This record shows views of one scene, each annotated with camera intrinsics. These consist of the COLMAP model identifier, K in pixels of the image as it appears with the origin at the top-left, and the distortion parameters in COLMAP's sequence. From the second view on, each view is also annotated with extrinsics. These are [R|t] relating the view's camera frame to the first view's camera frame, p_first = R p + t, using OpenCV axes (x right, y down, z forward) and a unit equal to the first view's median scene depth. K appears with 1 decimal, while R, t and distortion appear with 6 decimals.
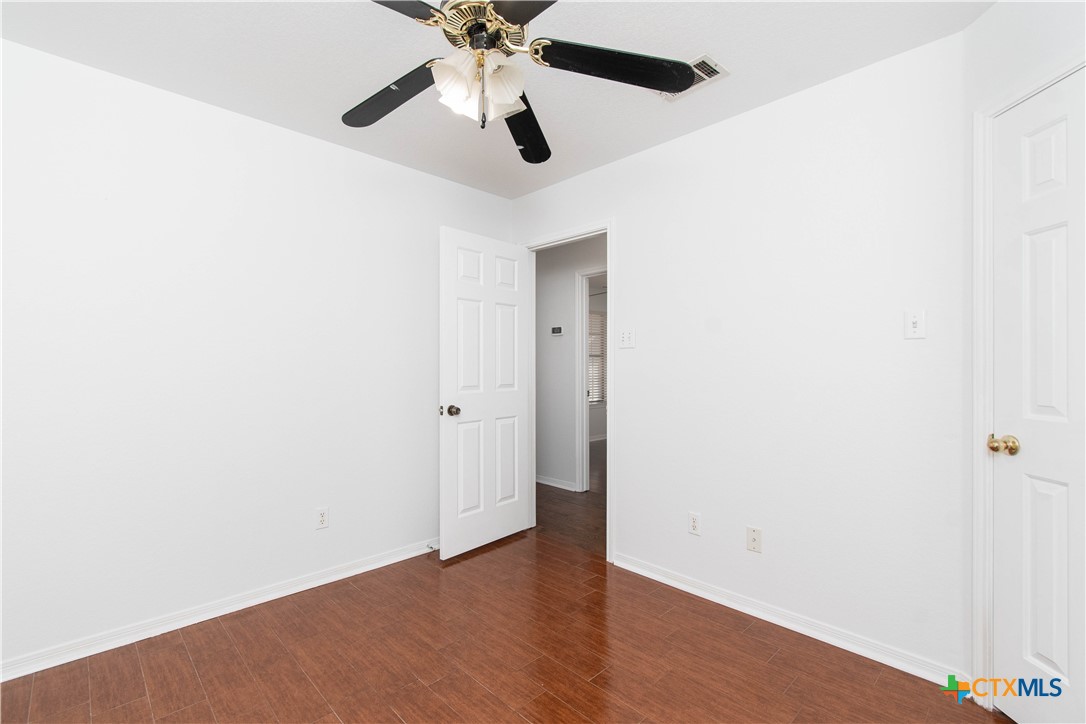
lens RADIAL K [[480.0, 0, 548.3], [0, 480.0, 362.0], [0, 0, 1]] dist [0.003483, -0.001388]
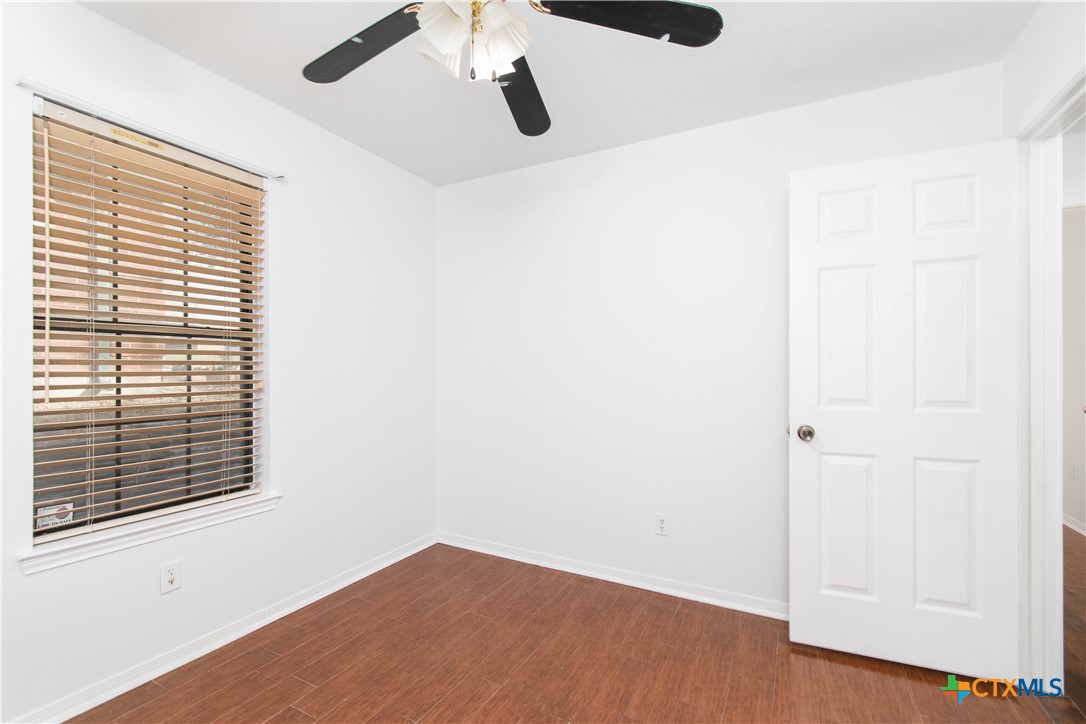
lens RADIAL K [[480.0, 0, 547.0], [0, 480.0, 365.2], [0, 0, 1]] dist [0.003483, -0.001388]
pose [[0.296320, -0.009416, -0.955042, 0.435095], [0.006464, 0.999948, -0.007853, 0.007304], [0.955067, -0.003846, 0.296365, 0.534393]]
